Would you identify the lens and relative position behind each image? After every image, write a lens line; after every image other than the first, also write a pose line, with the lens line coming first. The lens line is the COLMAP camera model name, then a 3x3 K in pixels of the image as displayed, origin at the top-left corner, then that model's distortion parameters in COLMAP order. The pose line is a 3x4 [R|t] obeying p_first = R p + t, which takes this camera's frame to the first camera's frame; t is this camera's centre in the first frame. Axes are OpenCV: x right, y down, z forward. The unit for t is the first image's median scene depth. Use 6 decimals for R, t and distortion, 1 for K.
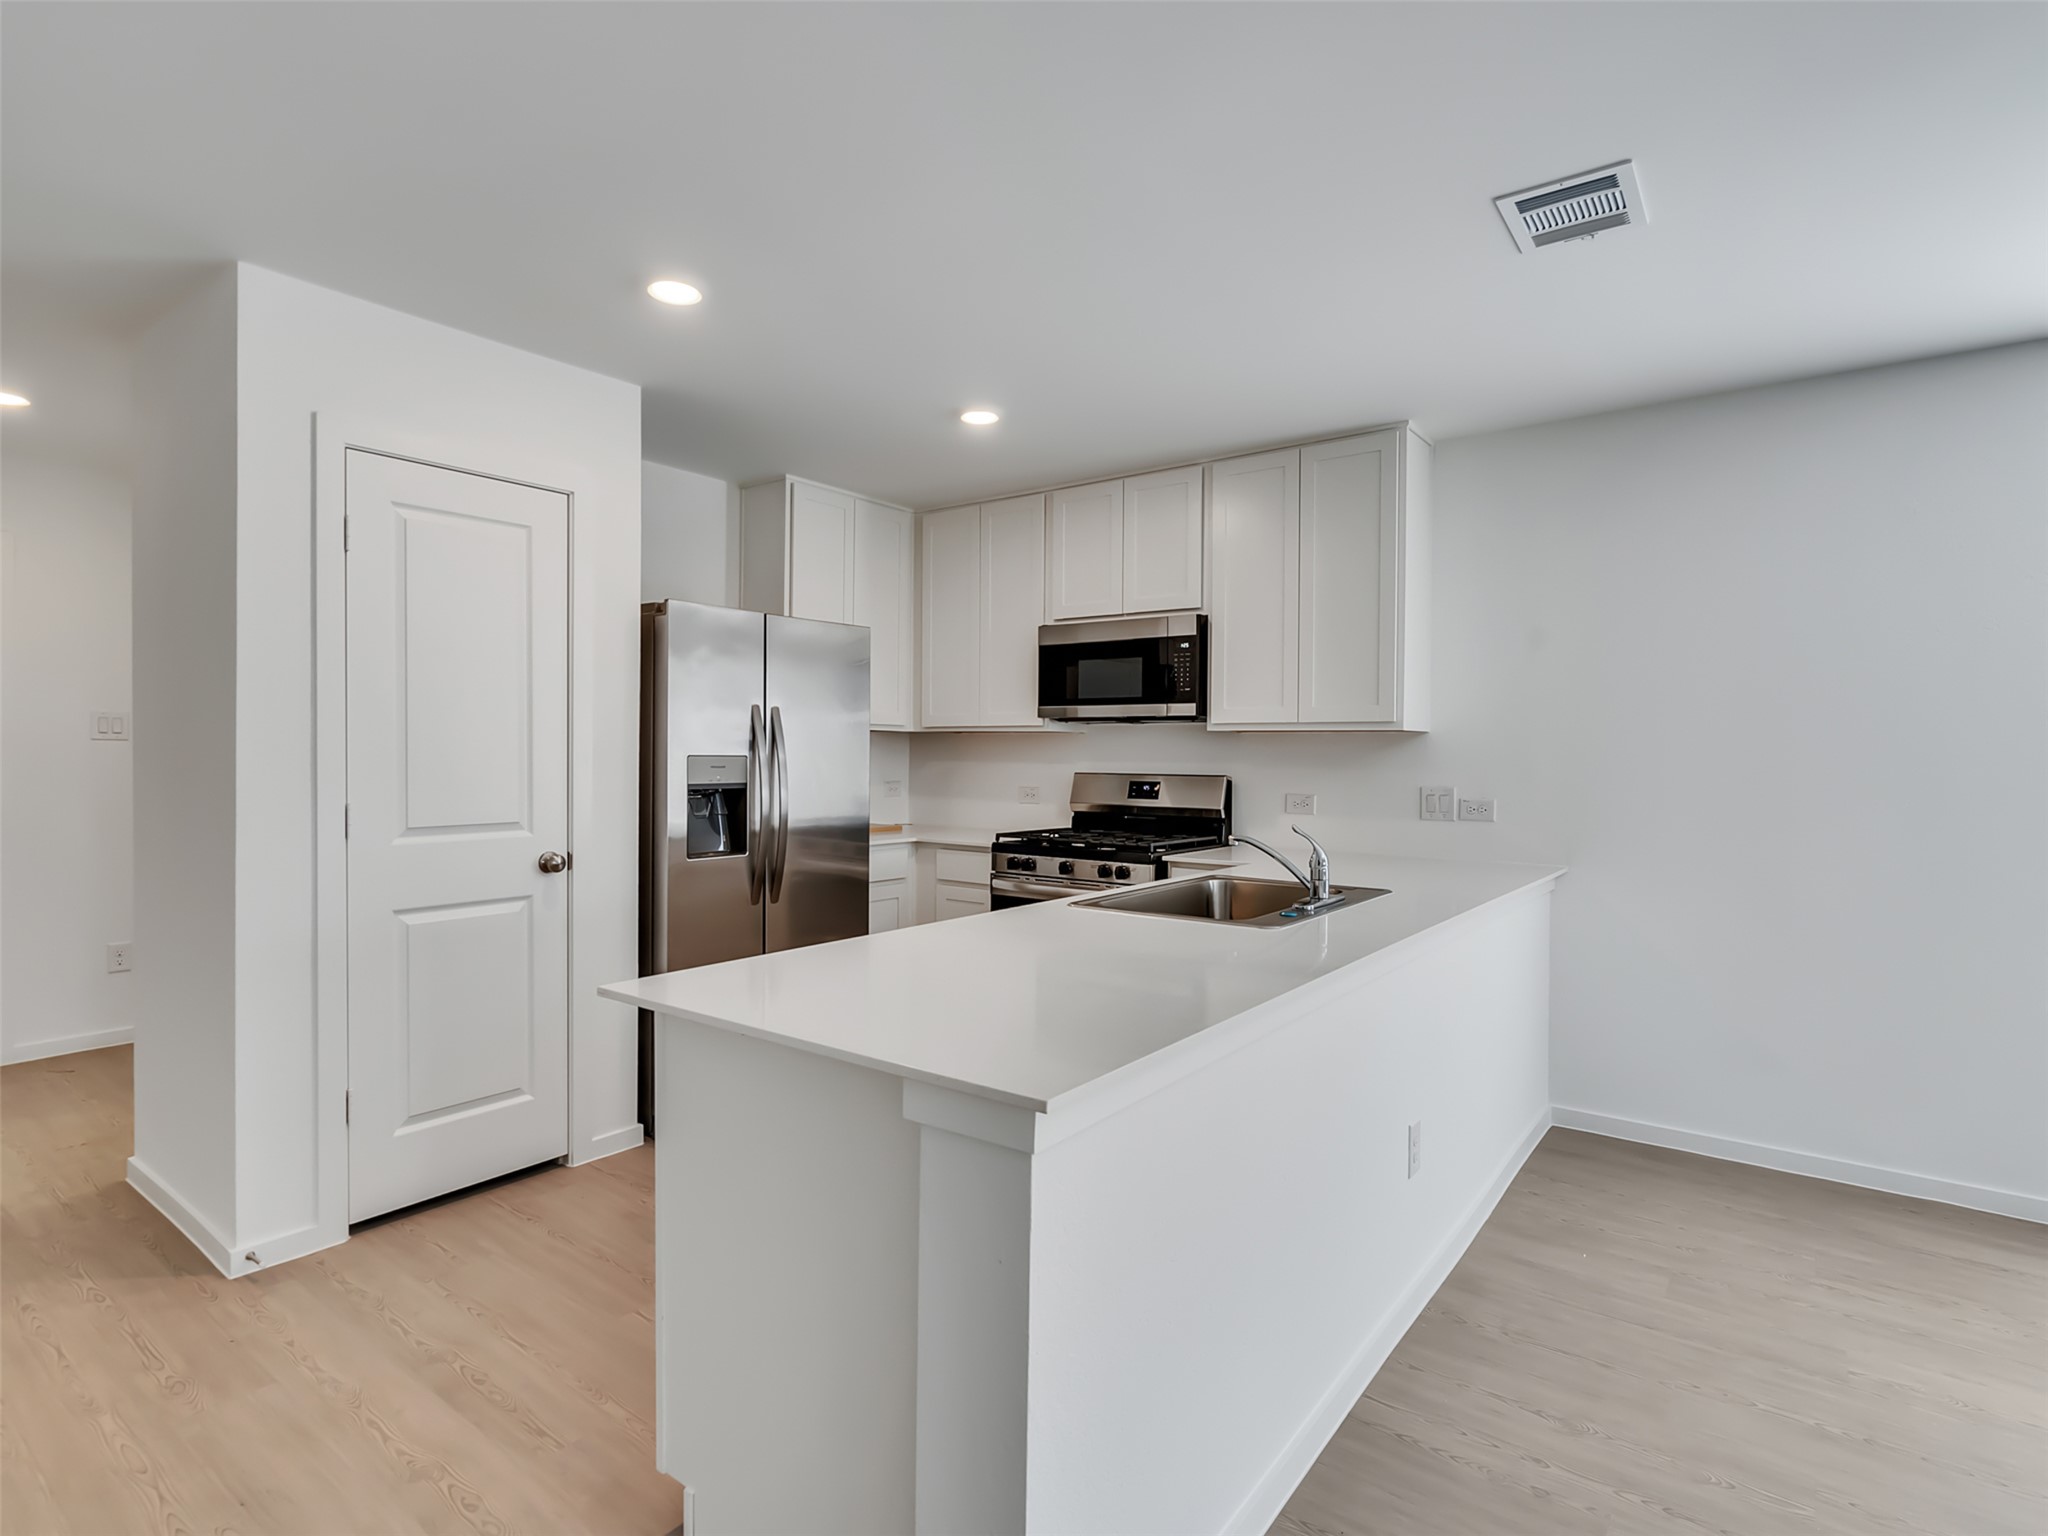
lens RADIAL K [[1042.4, 0, 1013.4], [0, 1042.4, 763.2], [0, 0, 1]] dist [-0.007489, 0.002683]
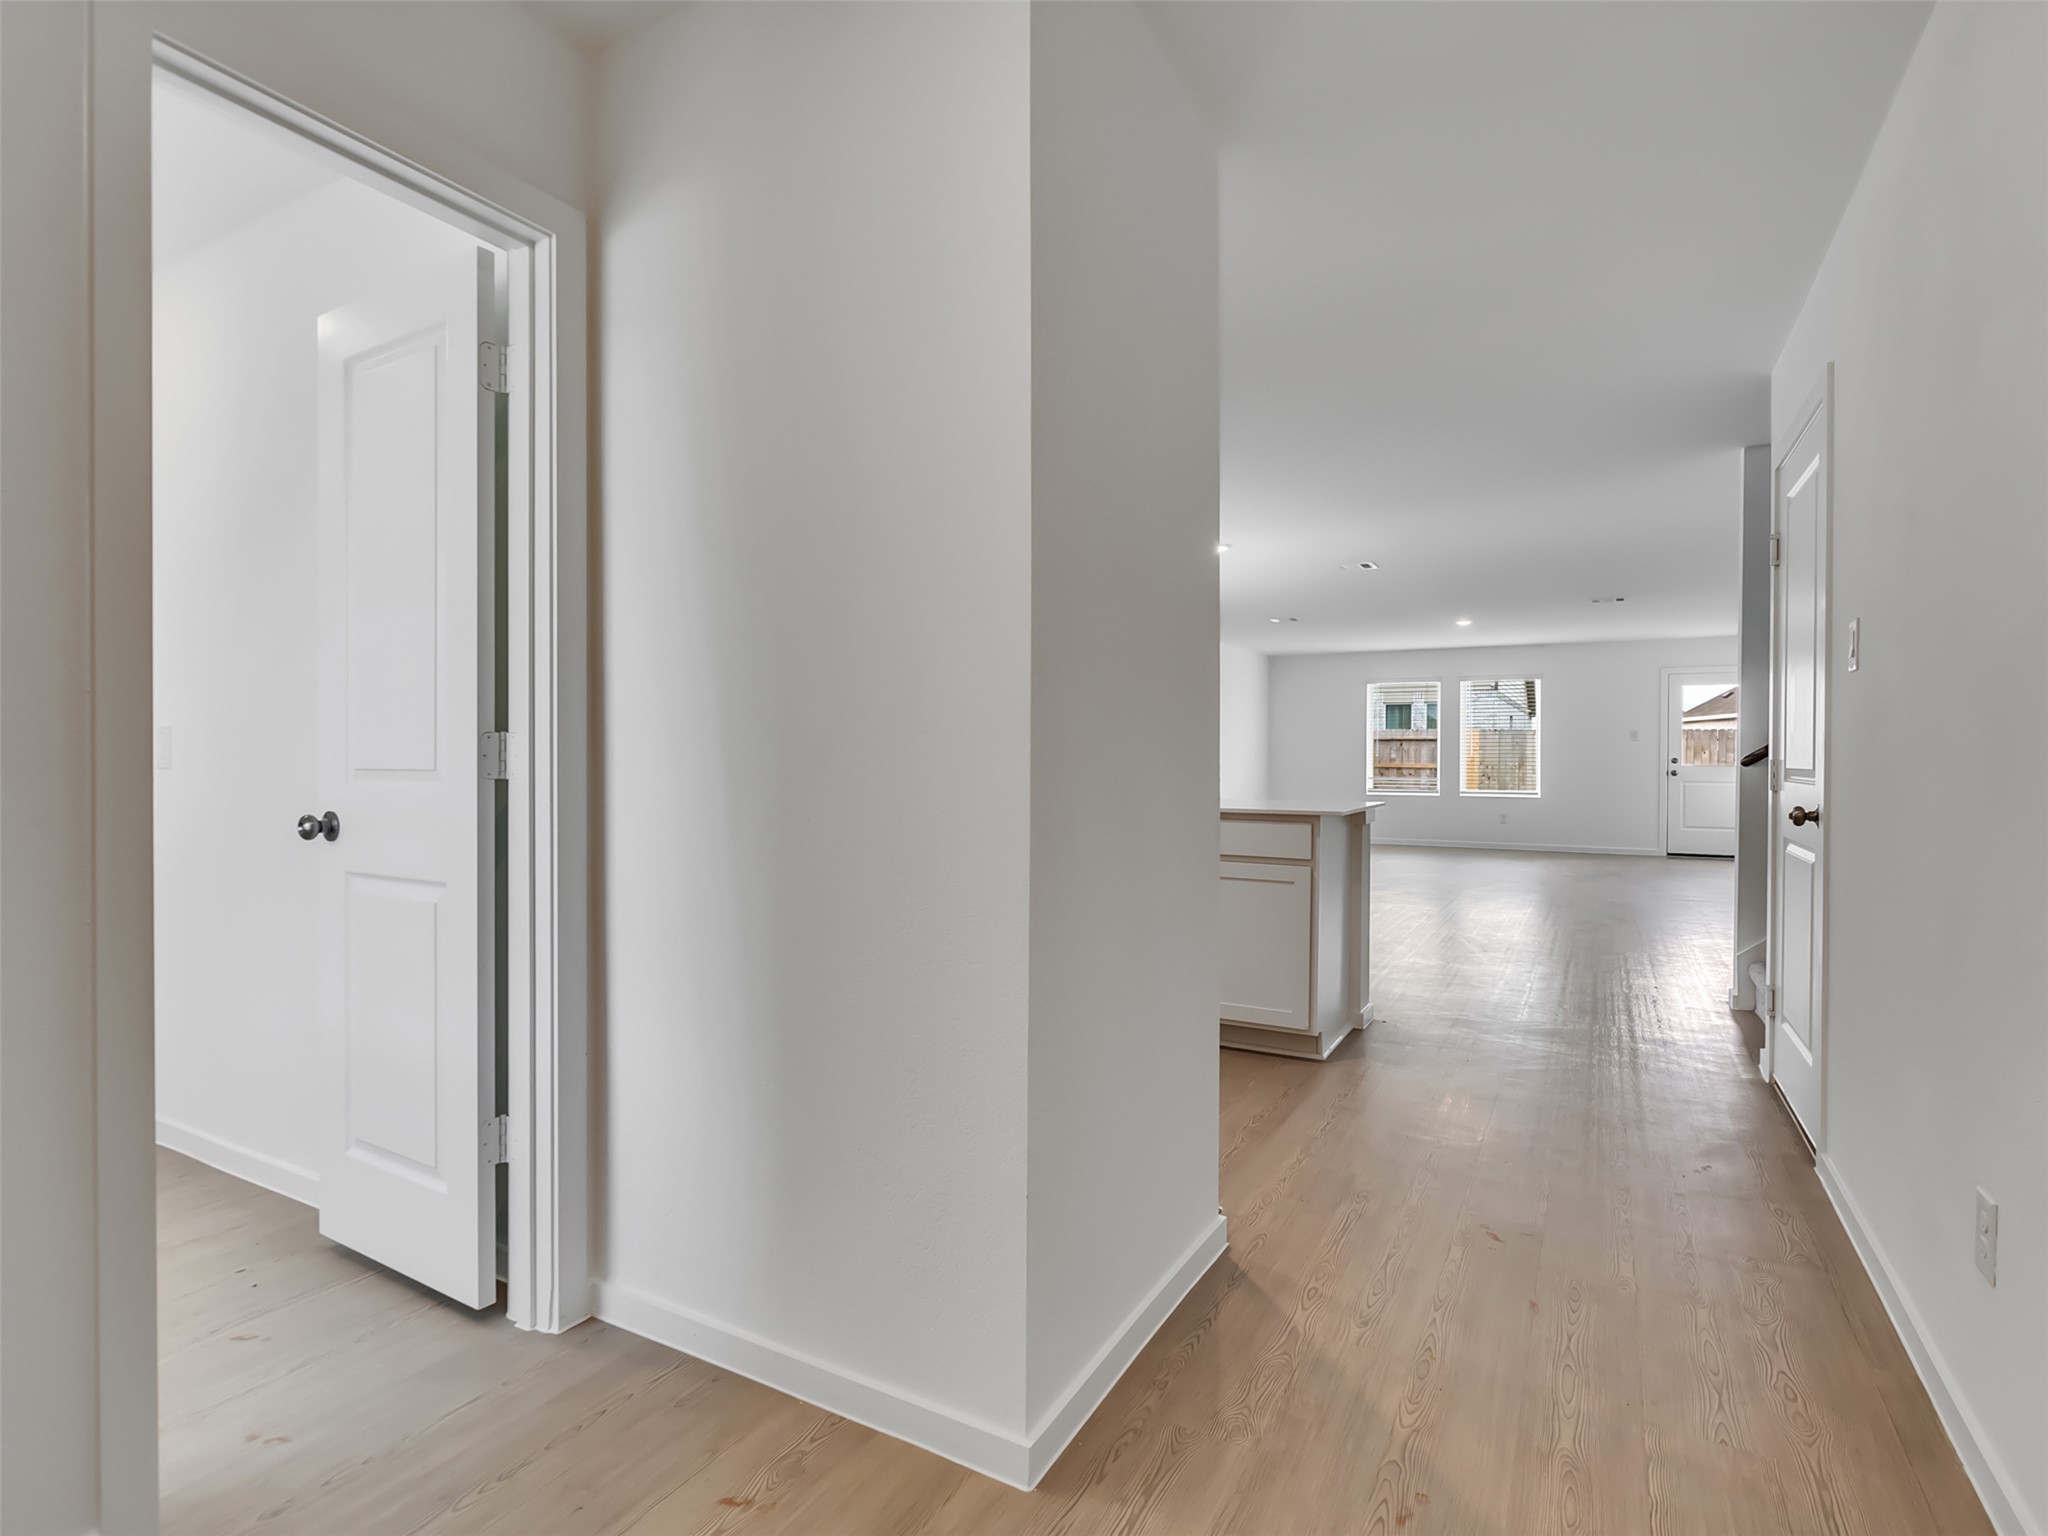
lens RADIAL K [[1042.4, 0, 1010.7], [0, 1042.4, 764.8], [0, 0, 1]] dist [-0.007489, 0.002683]
pose [[-0.134502, -0.016227, 0.990780, -1.043415], [0.008297, 0.999812, 0.017502, 0.029851], [-0.990879, 0.010574, -0.134343, 0.832346]]
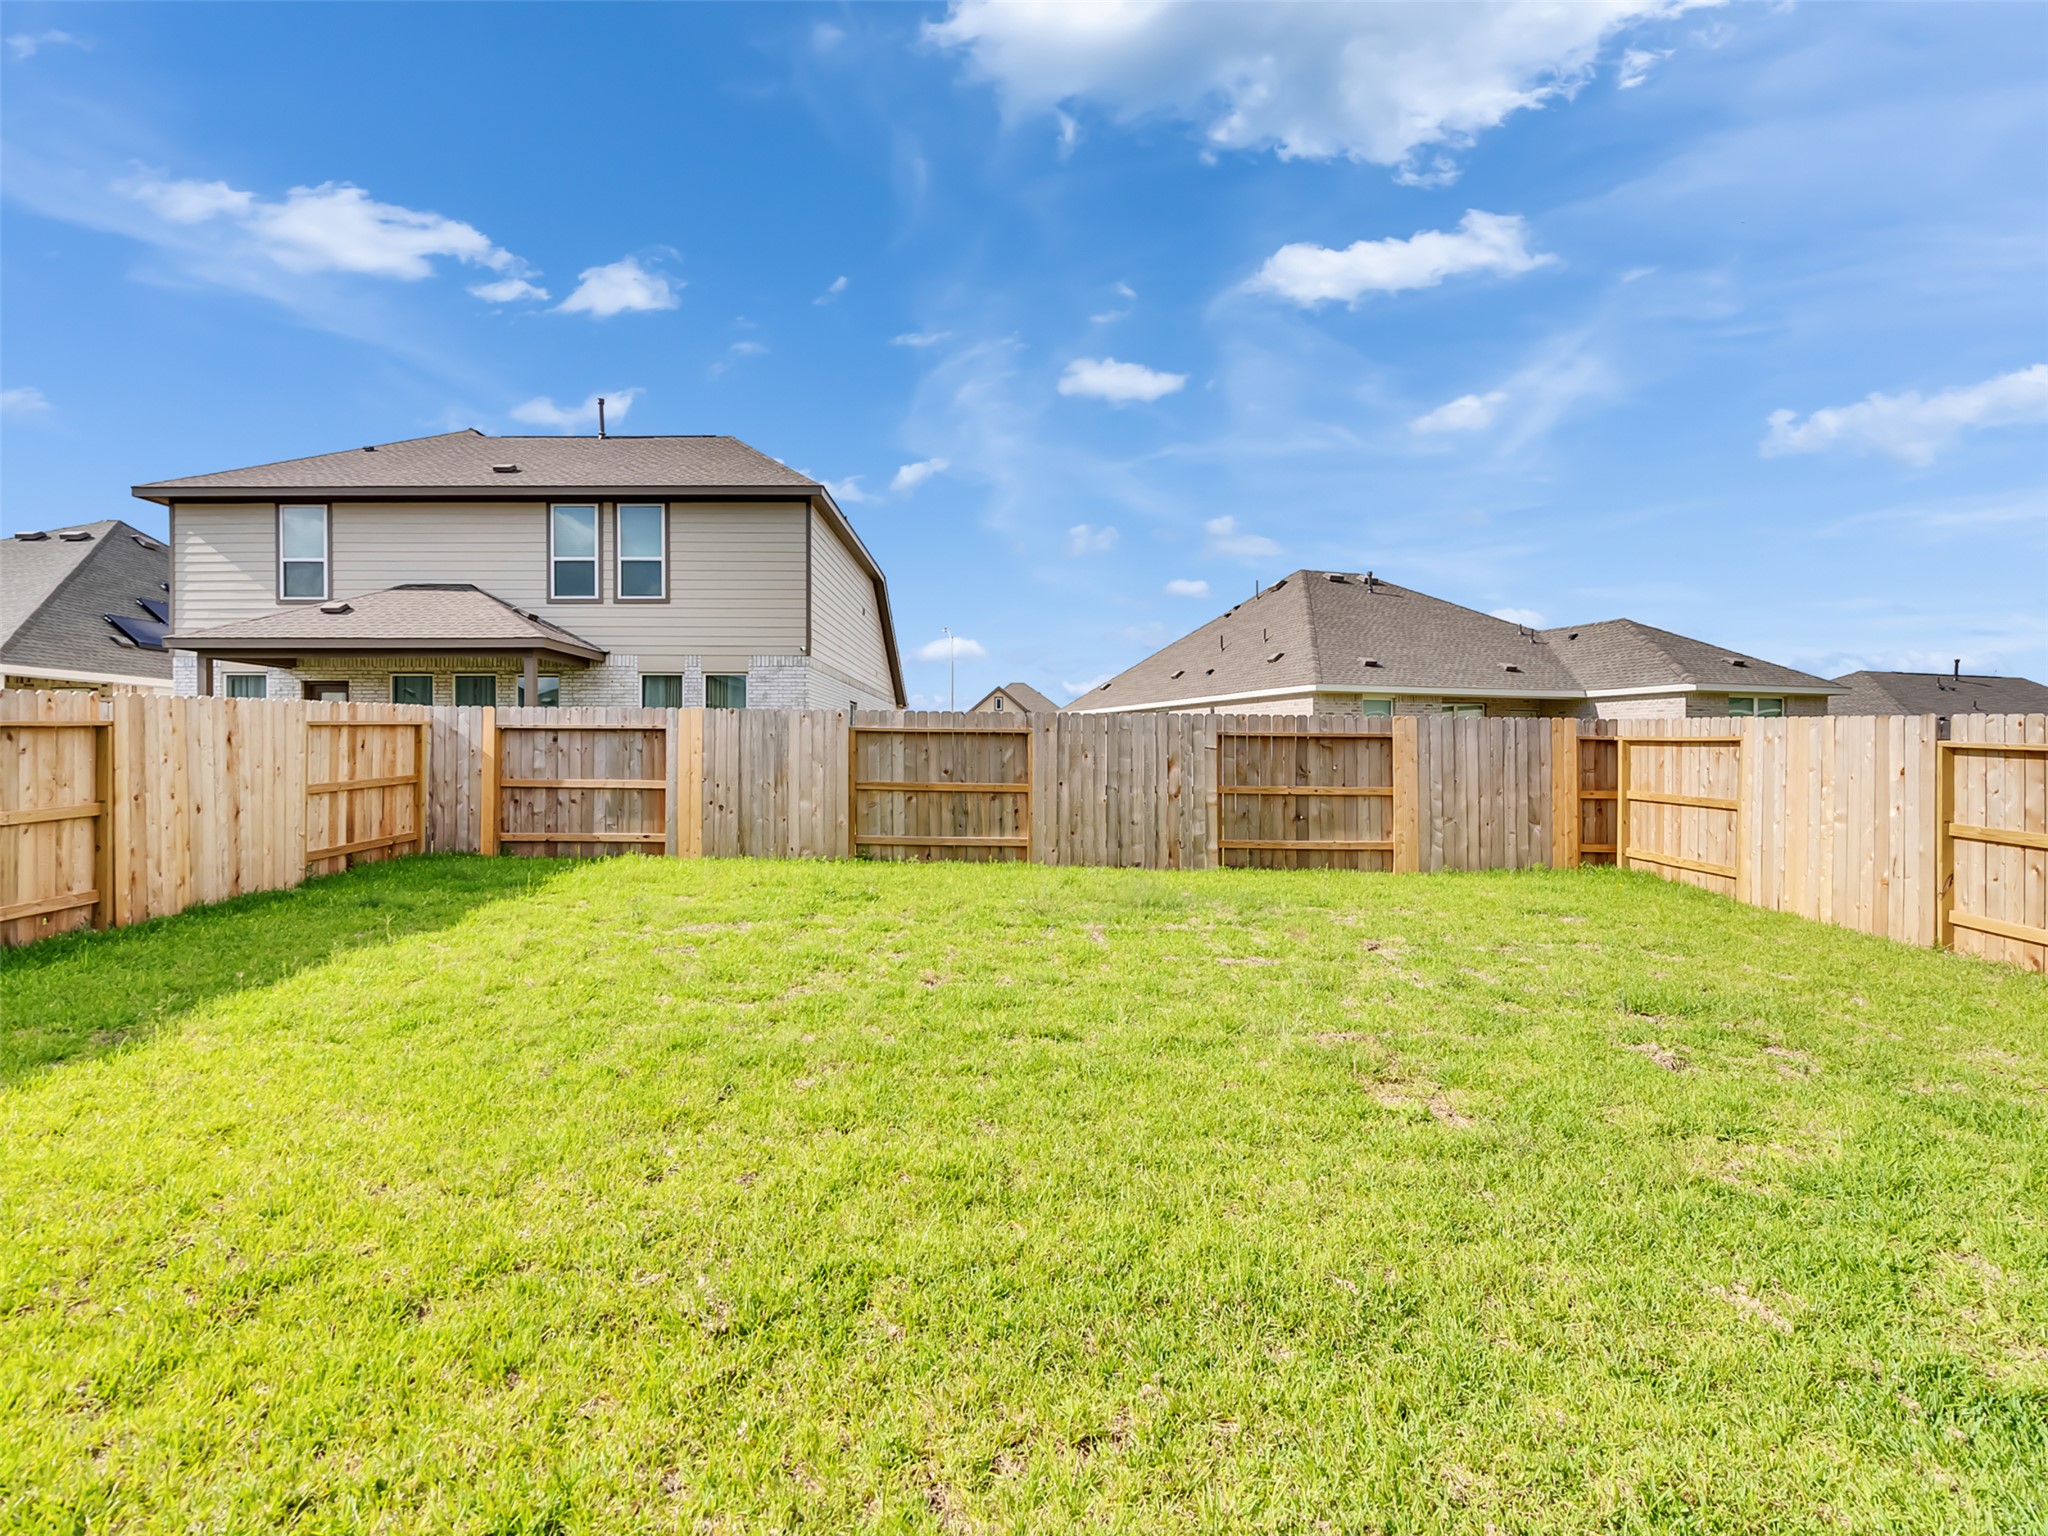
lens RADIAL K [[1042.4, 0, 1023.4], [0, 1042.4, 755.8], [0, 0, 1]] dist [-0.007489, 0.002683]
pose [[-0.613762, -0.007658, 0.789454, 1.720735], [0.003675, 0.999914, 0.012557, 0.051515], [-0.789482, 0.010608, -0.613682, -1.622656]]
